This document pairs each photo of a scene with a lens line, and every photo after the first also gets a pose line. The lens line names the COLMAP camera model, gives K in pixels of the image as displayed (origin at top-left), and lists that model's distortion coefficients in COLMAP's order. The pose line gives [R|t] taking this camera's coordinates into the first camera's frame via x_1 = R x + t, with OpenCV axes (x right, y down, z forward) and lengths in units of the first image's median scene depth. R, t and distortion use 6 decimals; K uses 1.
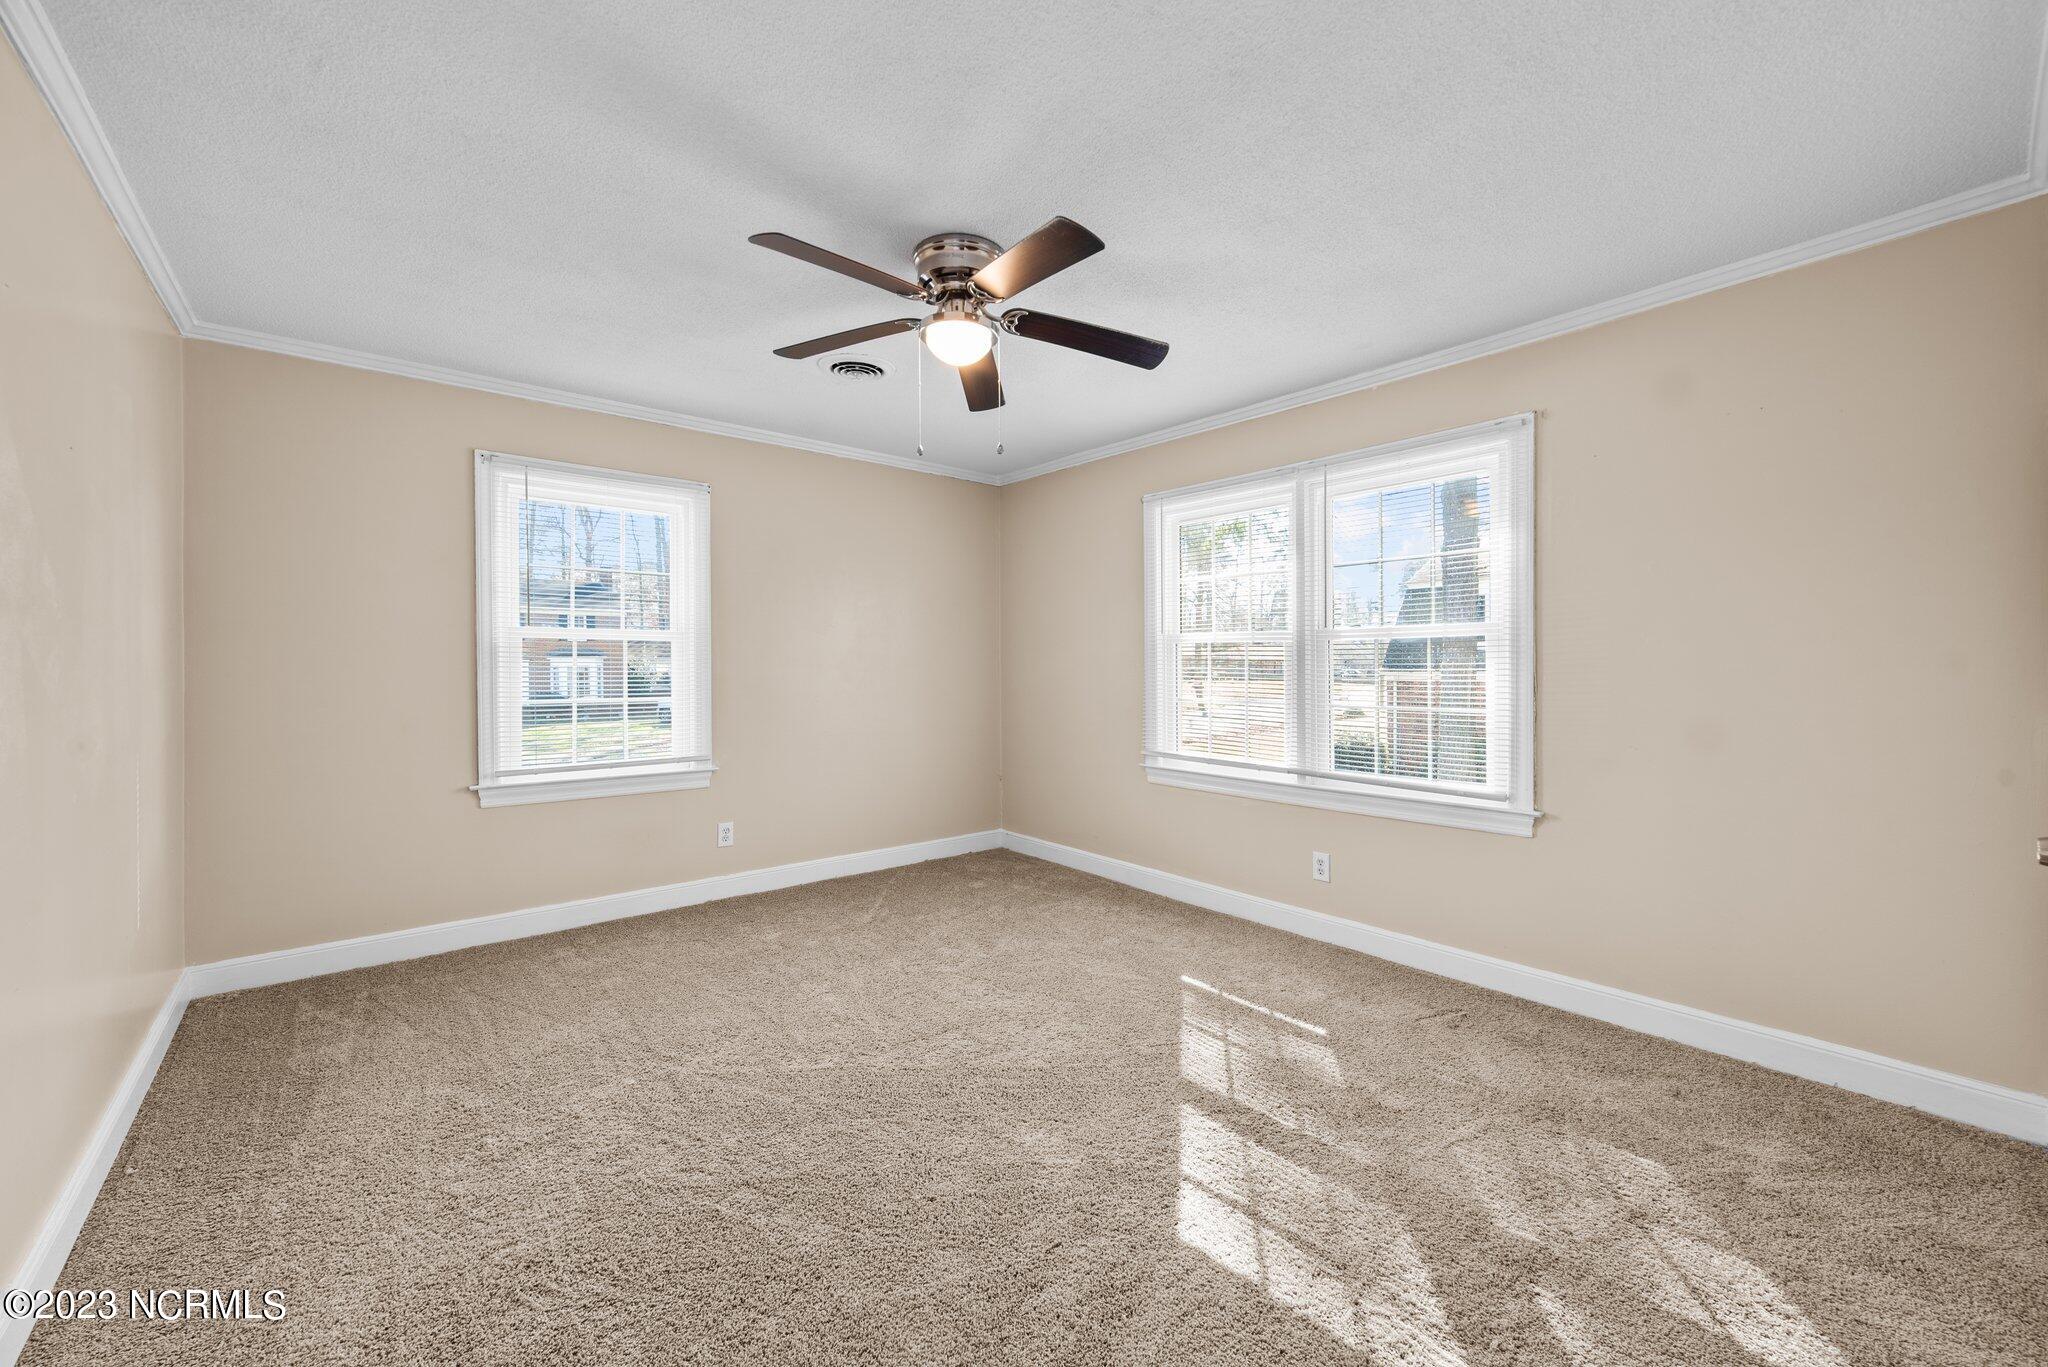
lens RADIAL K [[798.4, 0, 1025.6], [0, 798.4, 665.5], [0, 0, 1]] dist [0.016648, 0.000216]
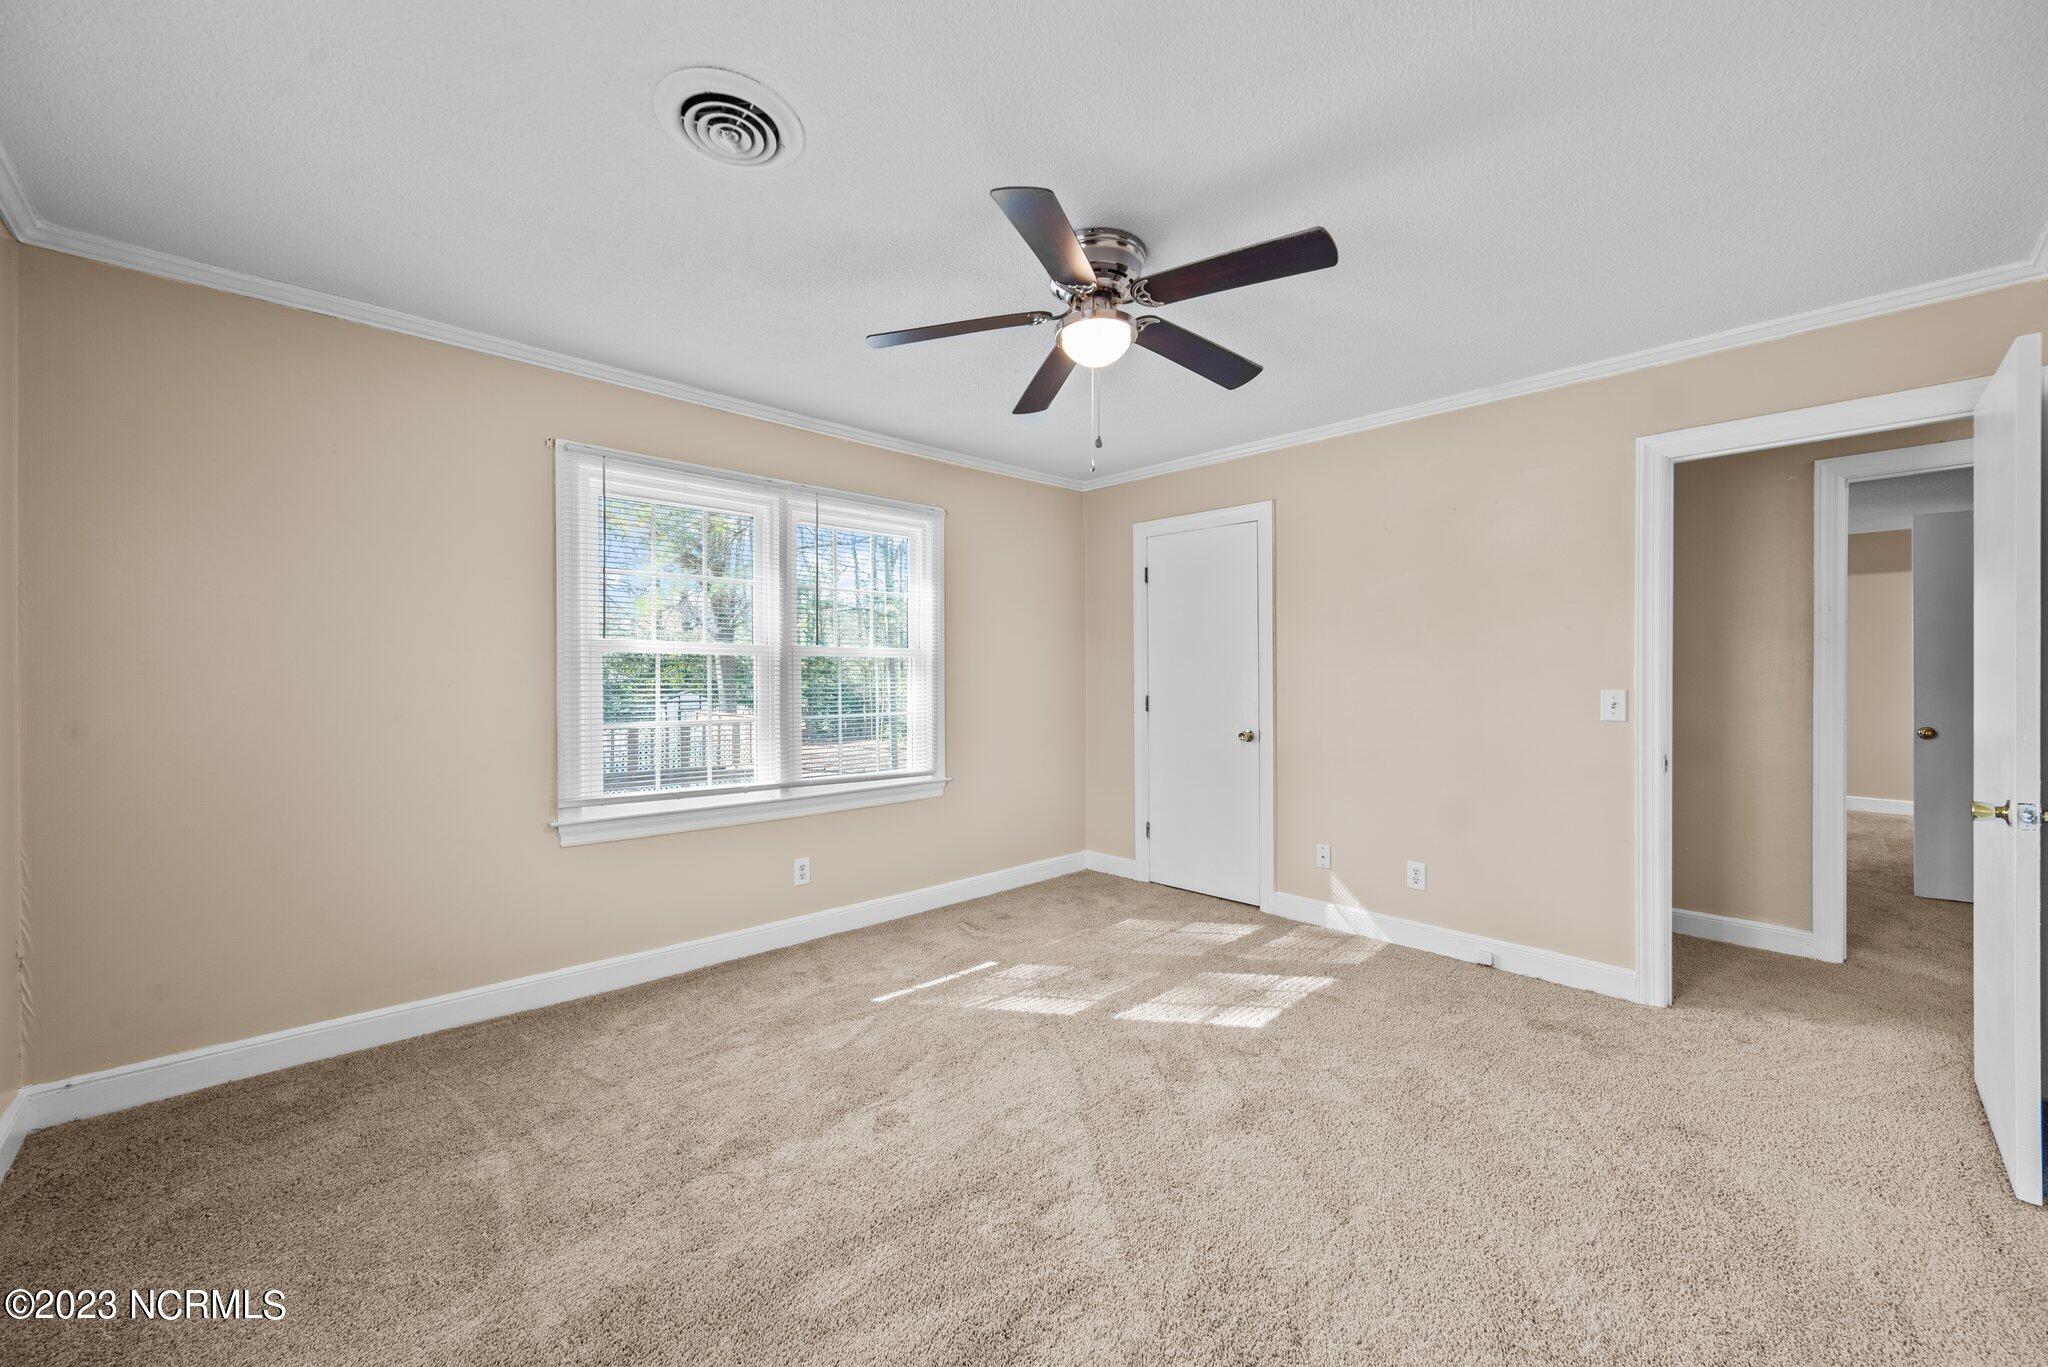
lens RADIAL K [[800.3, 0, 1016.1], [0, 800.3, 671.4], [0, 0, 1]] dist [0.000023, 0.000962]
pose [[-0.050402, 0.005530, 0.998714, -0.830061], [0.000901, 0.999985, -0.005491, -0.006984], [-0.998729, 0.000624, -0.050406, 0.920740]]
